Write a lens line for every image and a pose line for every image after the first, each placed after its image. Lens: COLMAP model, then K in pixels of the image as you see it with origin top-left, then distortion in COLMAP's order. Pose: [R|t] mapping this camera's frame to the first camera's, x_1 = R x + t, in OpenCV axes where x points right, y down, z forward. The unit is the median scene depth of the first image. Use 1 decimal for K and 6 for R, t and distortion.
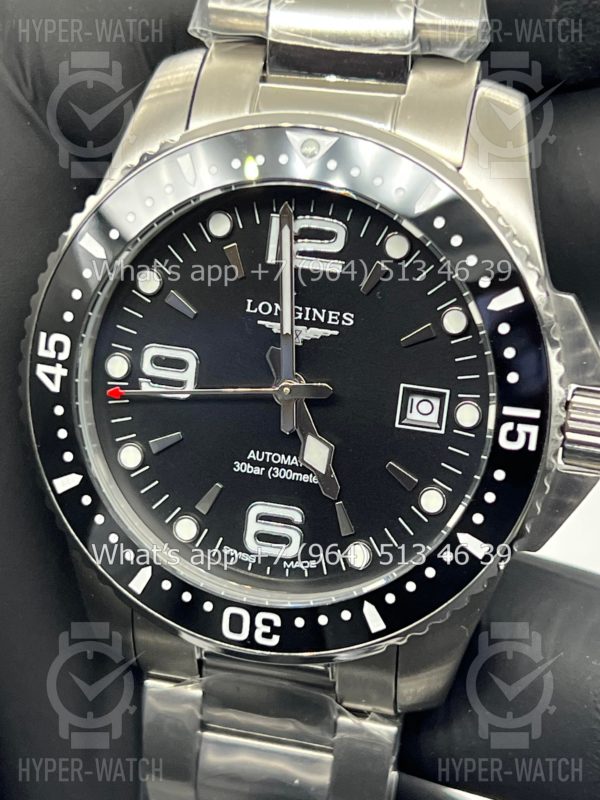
lens RADIAL K [[1917.0, 0, 299.7], [0, 1917.0, 398.3], [0, 0, 1]] dist [0.220496, 0.000000]
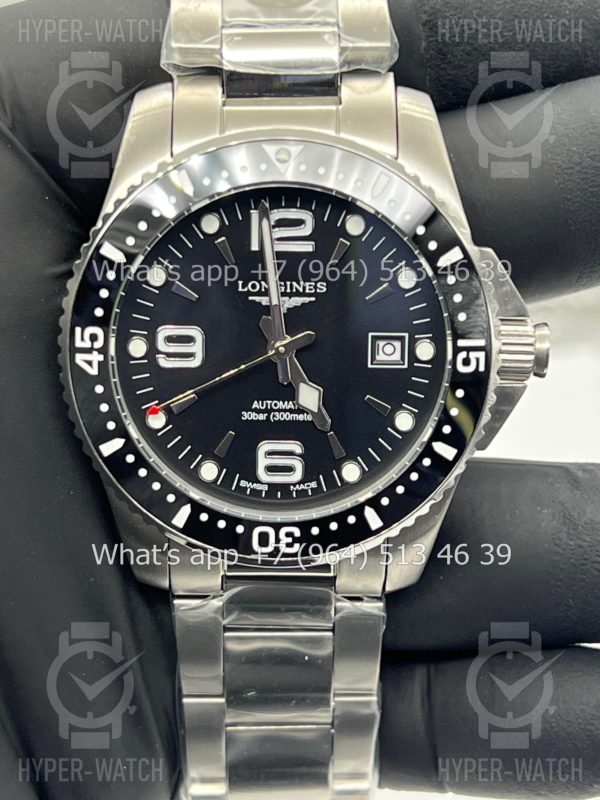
lens RADIAL K [[1917.0, 0, 297.2], [0, 1917.0, 399.4], [0, 0, 1]] dist [0.220496, 0.000000]
pose [[0.972371, -0.130044, 0.193864, -0.242509], [0.125974, 0.991477, 0.033231, -0.012102], [-0.196533, -0.007891, 0.980465, -0.229986]]
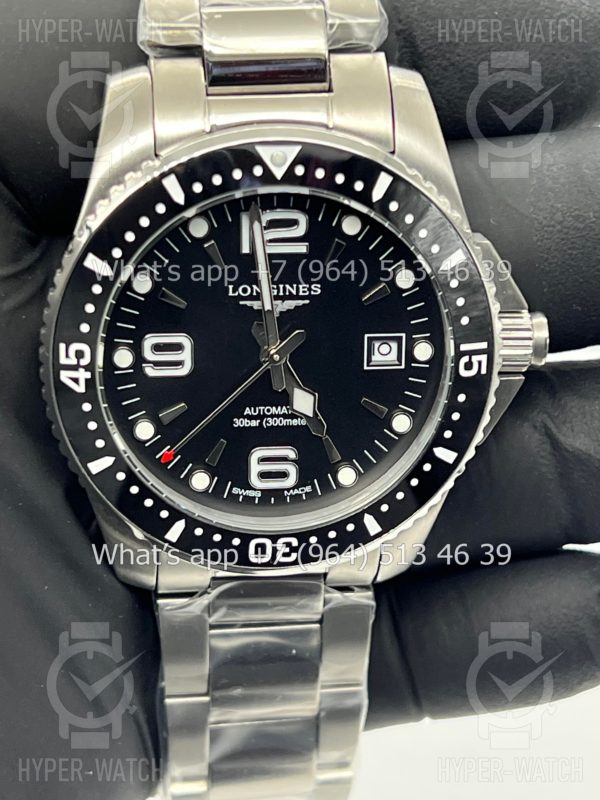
lens RADIAL K [[1917.0, 0, 300.3], [0, 1917.0, 405.6], [0, 0, 1]] dist [0.220496, 0.000000]
pose [[0.942781, -0.191842, 0.272690, -0.321996], [0.137775, 0.968945, 0.205336, -0.216489], [-0.303614, -0.156017, 0.939935, -0.131328]]
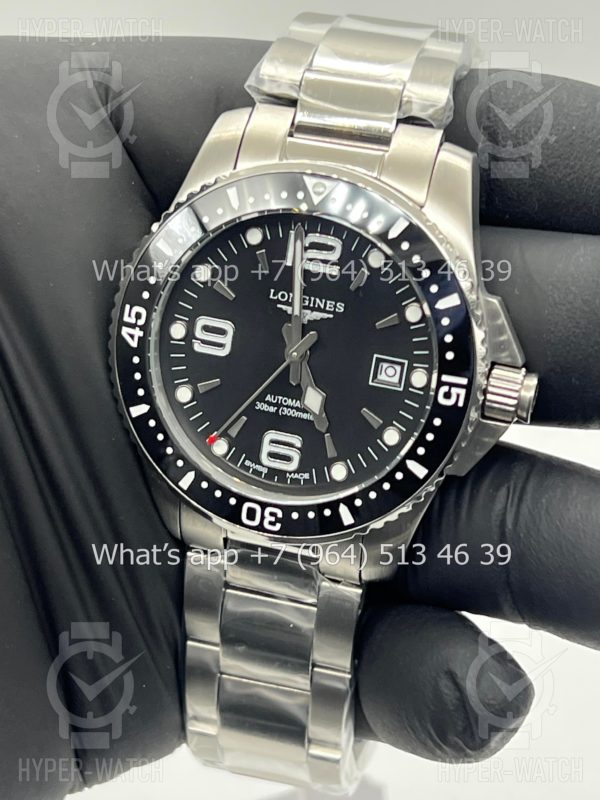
lens RADIAL K [[1917.0, 0, 304.5], [0, 1917.0, 403.5], [0, 0, 1]] dist [0.220496, 0.000000]
pose [[0.998359, 0.053815, -0.019571, 0.030358], [-0.052836, 0.997472, 0.047520, -0.036112], [0.022079, -0.046408, 0.998679, -0.432760]]
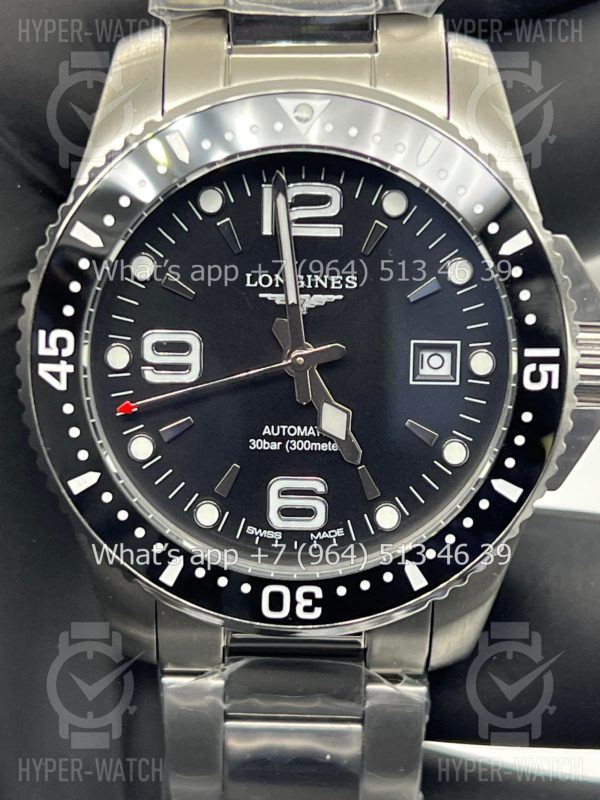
lens RADIAL K [[1917.0, 0, 296.3], [0, 1917.0, 396.5], [0, 0, 1]] dist [0.220496, 0.000000]
pose [[0.974634, -0.118086, 0.190115, -0.197625], [0.120342, 0.992732, -0.000325, 0.014452], [-0.188695, 0.023196, 0.981762, 0.029489]]
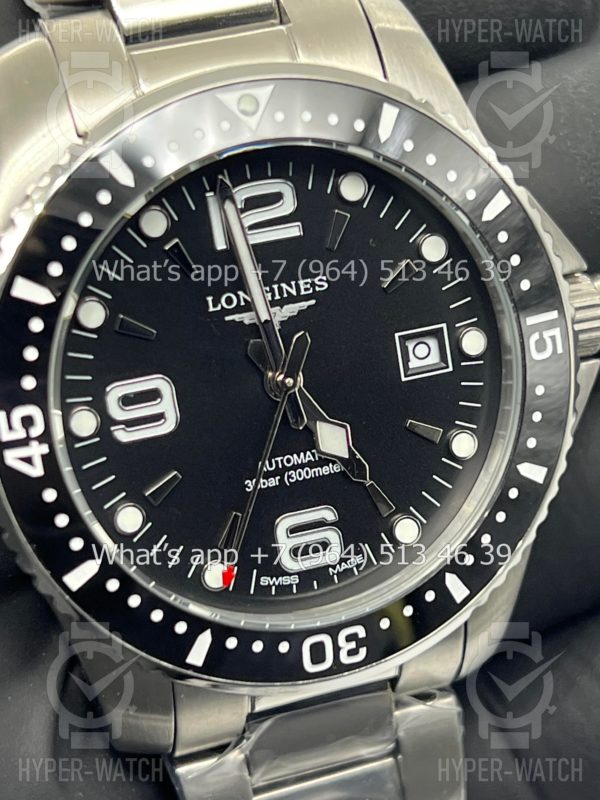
lens RADIAL K [[1917.0, 0, 300.0], [0, 1917.0, 400.7], [0, 0, 1]] dist [0.220496, 0.000000]
pose [[0.842269, -0.325406, 0.429759, -0.378284], [0.315674, 0.943989, 0.096095, -0.077726], [-0.436958, 0.054726, 0.897816, 0.212239]]
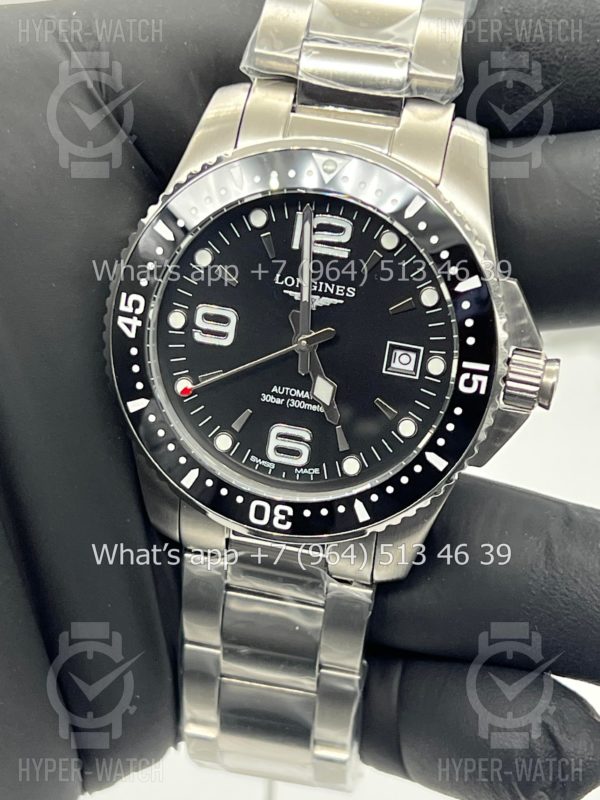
lens RADIAL K [[1917.0, 0, 299.6], [0, 1917.0, 402.7], [0, 0, 1]] dist [0.220496, 0.000000]
pose [[0.998396, 0.035100, 0.044421, -0.068084], [-0.037177, 0.998211, 0.046831, -0.025243], [-0.042697, -0.048407, 0.997915, -0.353829]]
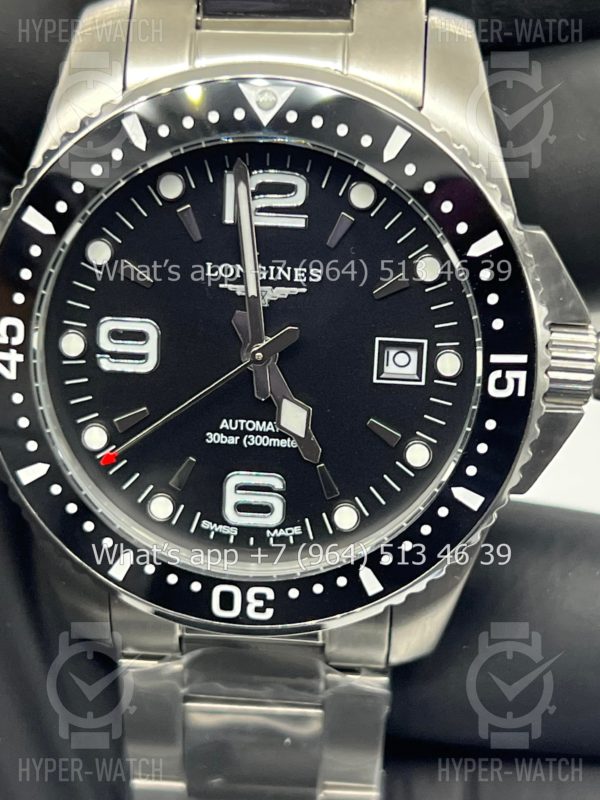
lens RADIAL K [[1917.0, 0, 295.8], [0, 1917.0, 395.5], [0, 0, 1]] dist [0.220496, 0.000000]
pose [[0.987583, -0.097924, 0.122846, -0.106929], [0.087934, 0.992555, 0.084276, -0.062754], [-0.130184, -0.072427, 0.988841, 0.052595]]
